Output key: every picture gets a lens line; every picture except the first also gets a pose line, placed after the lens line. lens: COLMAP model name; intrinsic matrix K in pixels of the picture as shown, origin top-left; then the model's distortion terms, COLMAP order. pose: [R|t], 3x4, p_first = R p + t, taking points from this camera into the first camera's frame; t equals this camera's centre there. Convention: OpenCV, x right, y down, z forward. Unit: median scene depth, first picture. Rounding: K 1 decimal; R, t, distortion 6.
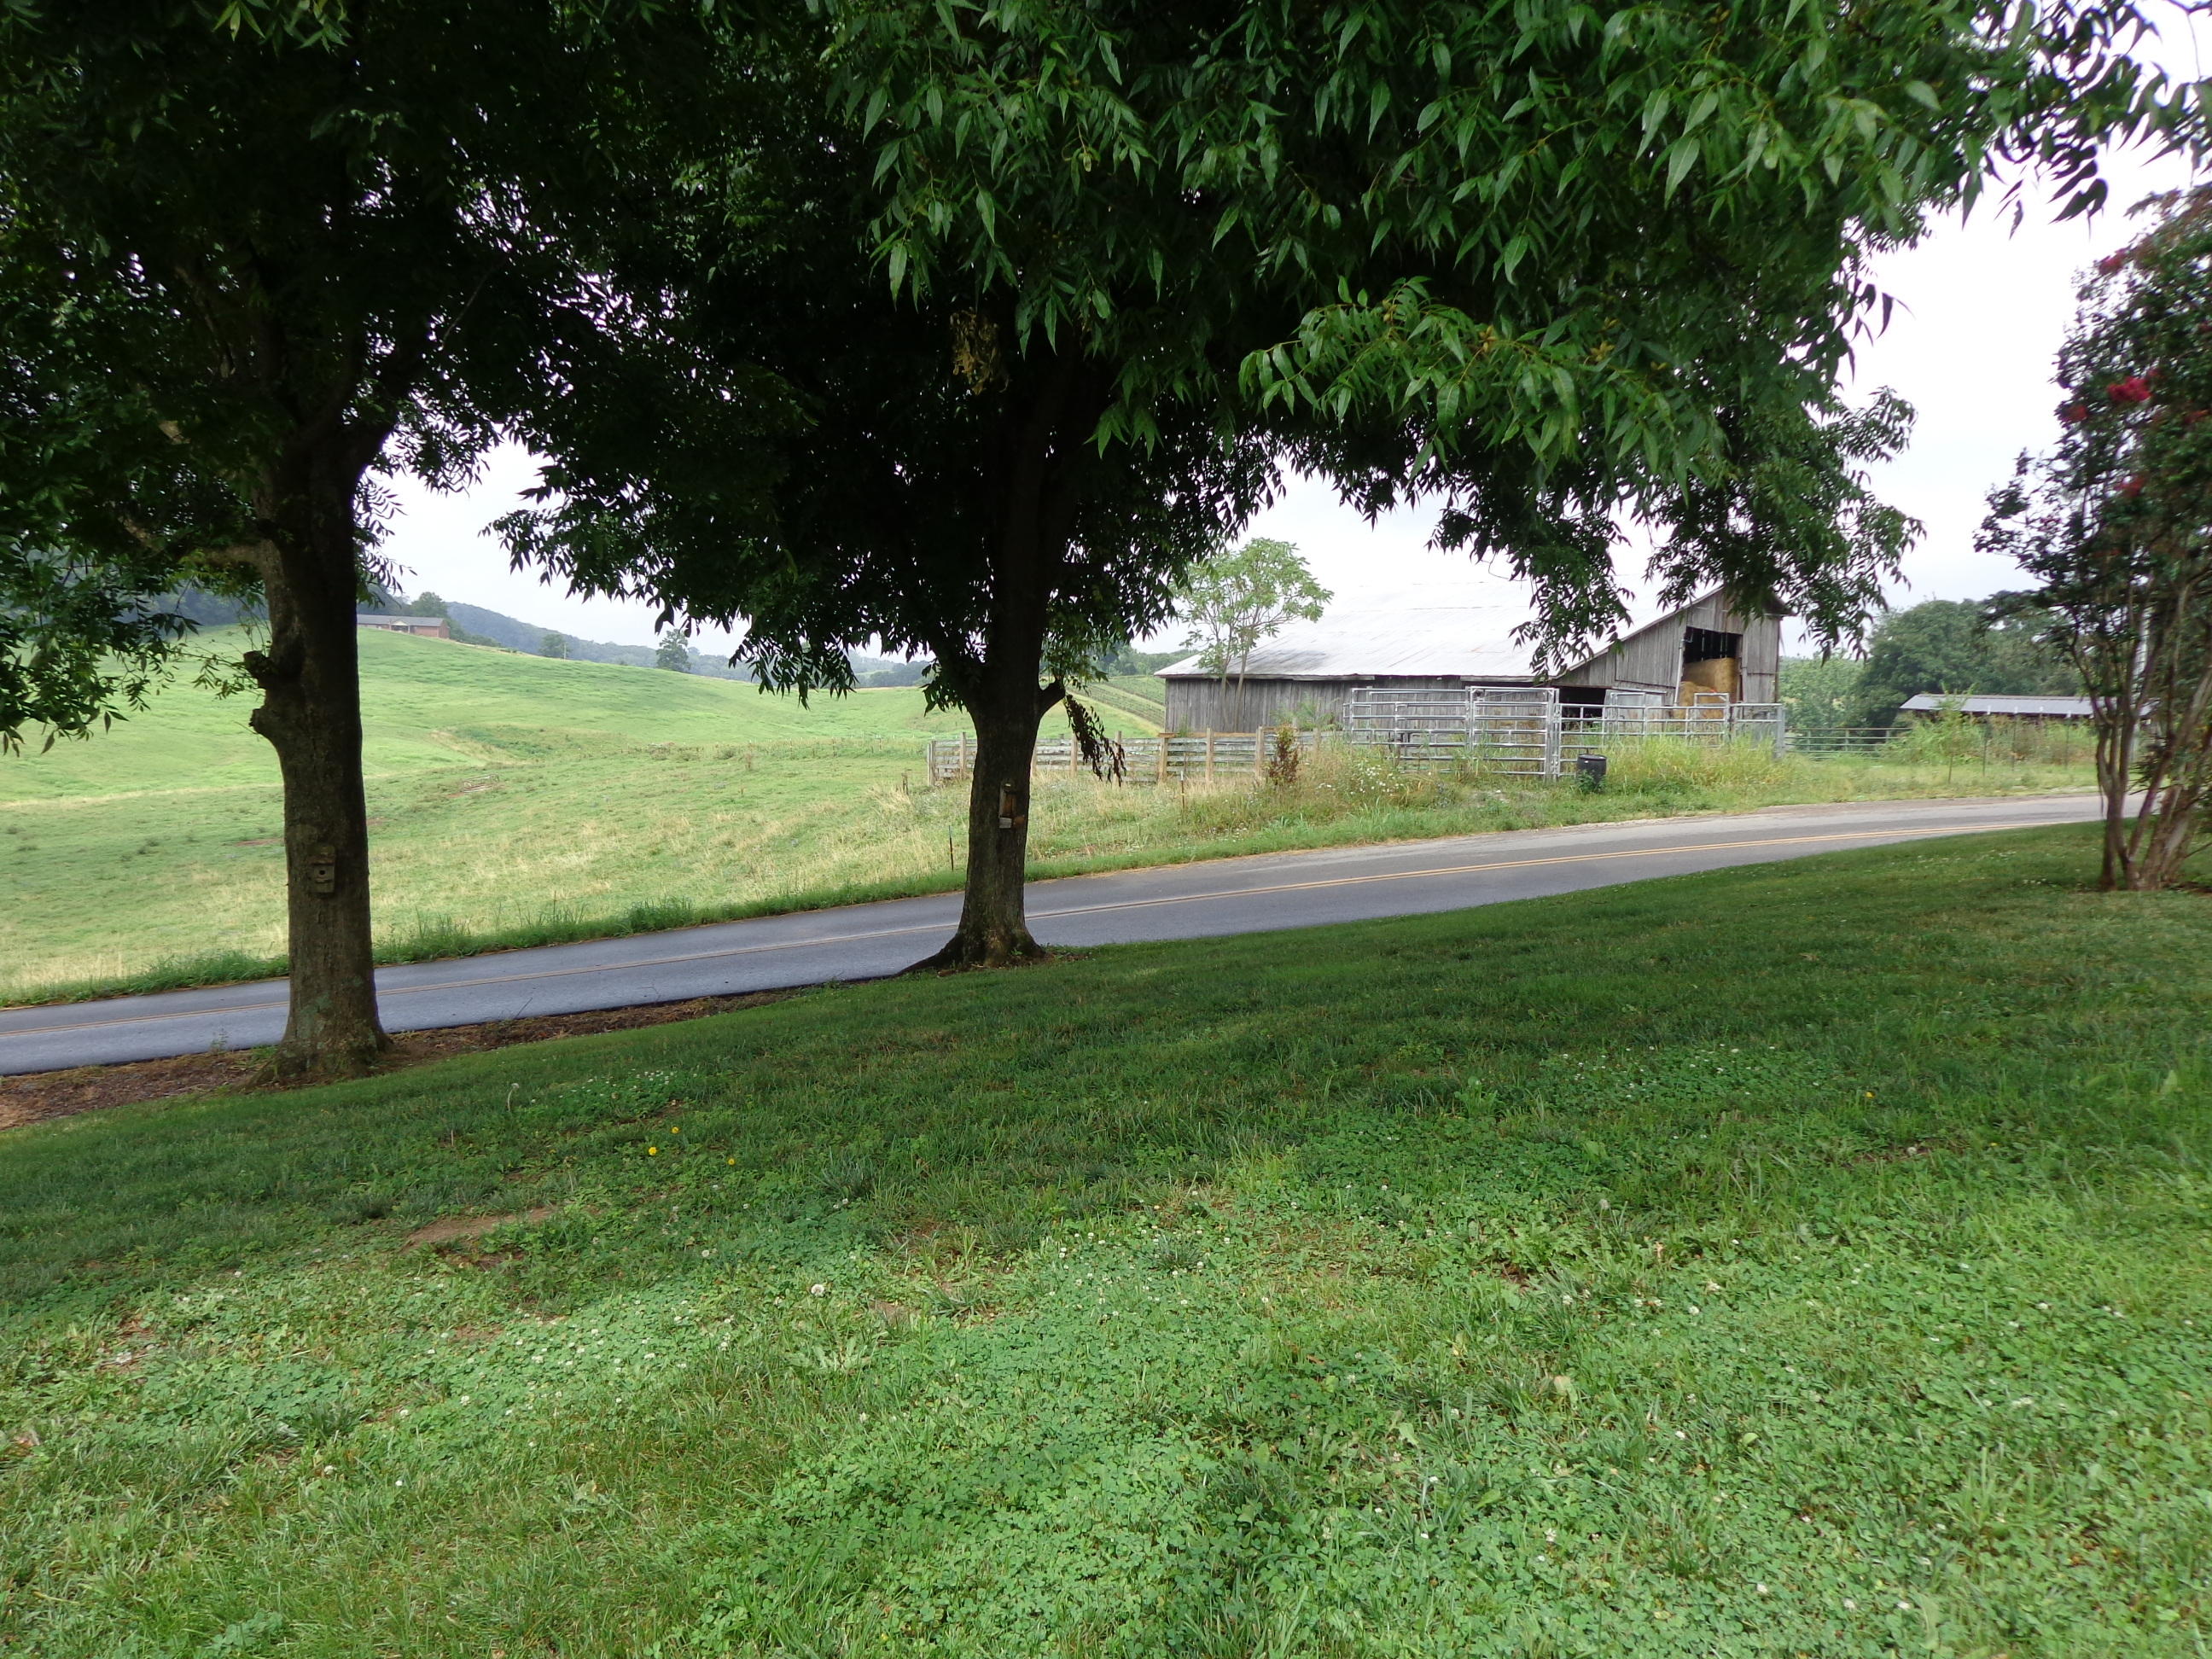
lens RADIAL K [[1561.7, 0, 1114.1], [0, 1561.7, 826.5], [0, 0, 1]] dist [-0.003277, 0.016763]
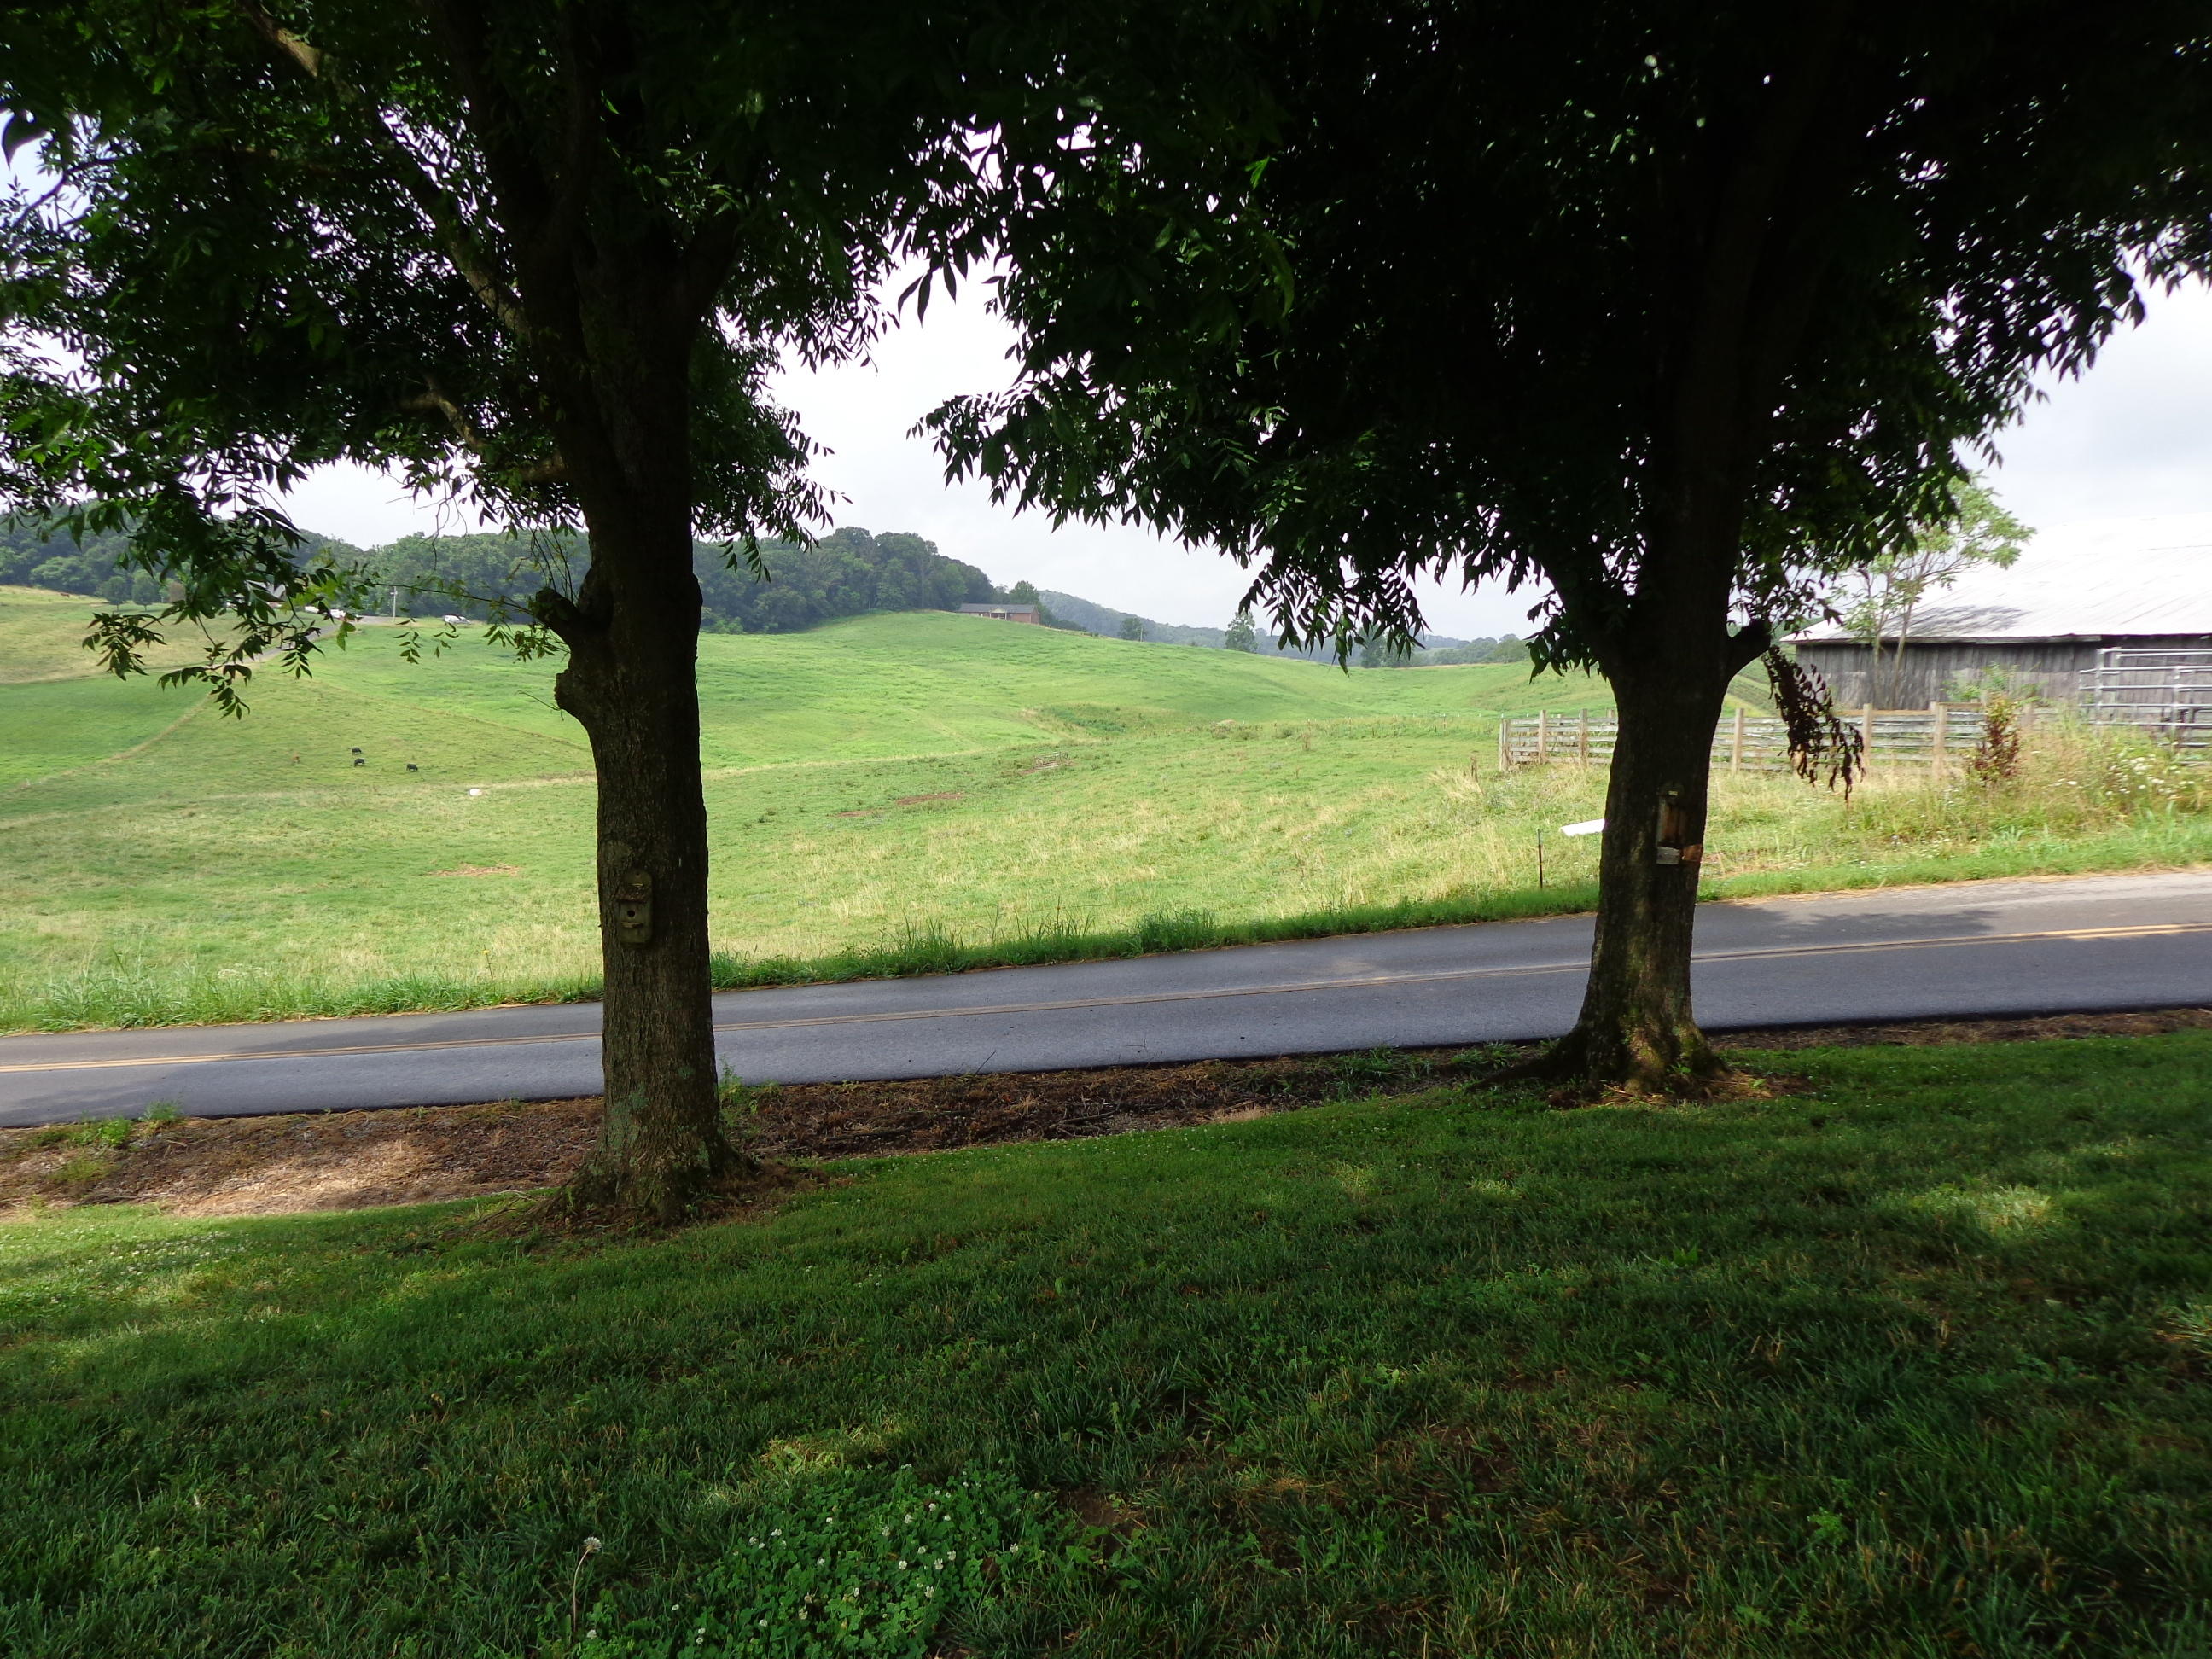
lens RADIAL K [[1561.7, 0, 1118.9], [0, 1561.7, 836.8], [0, 0, 1]] dist [-0.003277, 0.016763]
pose [[0.938598, 0.026771, -0.343973, -0.043159], [-0.019808, 0.999522, 0.023741, -0.014180], [0.344444, -0.015470, 0.938680, 0.251846]]
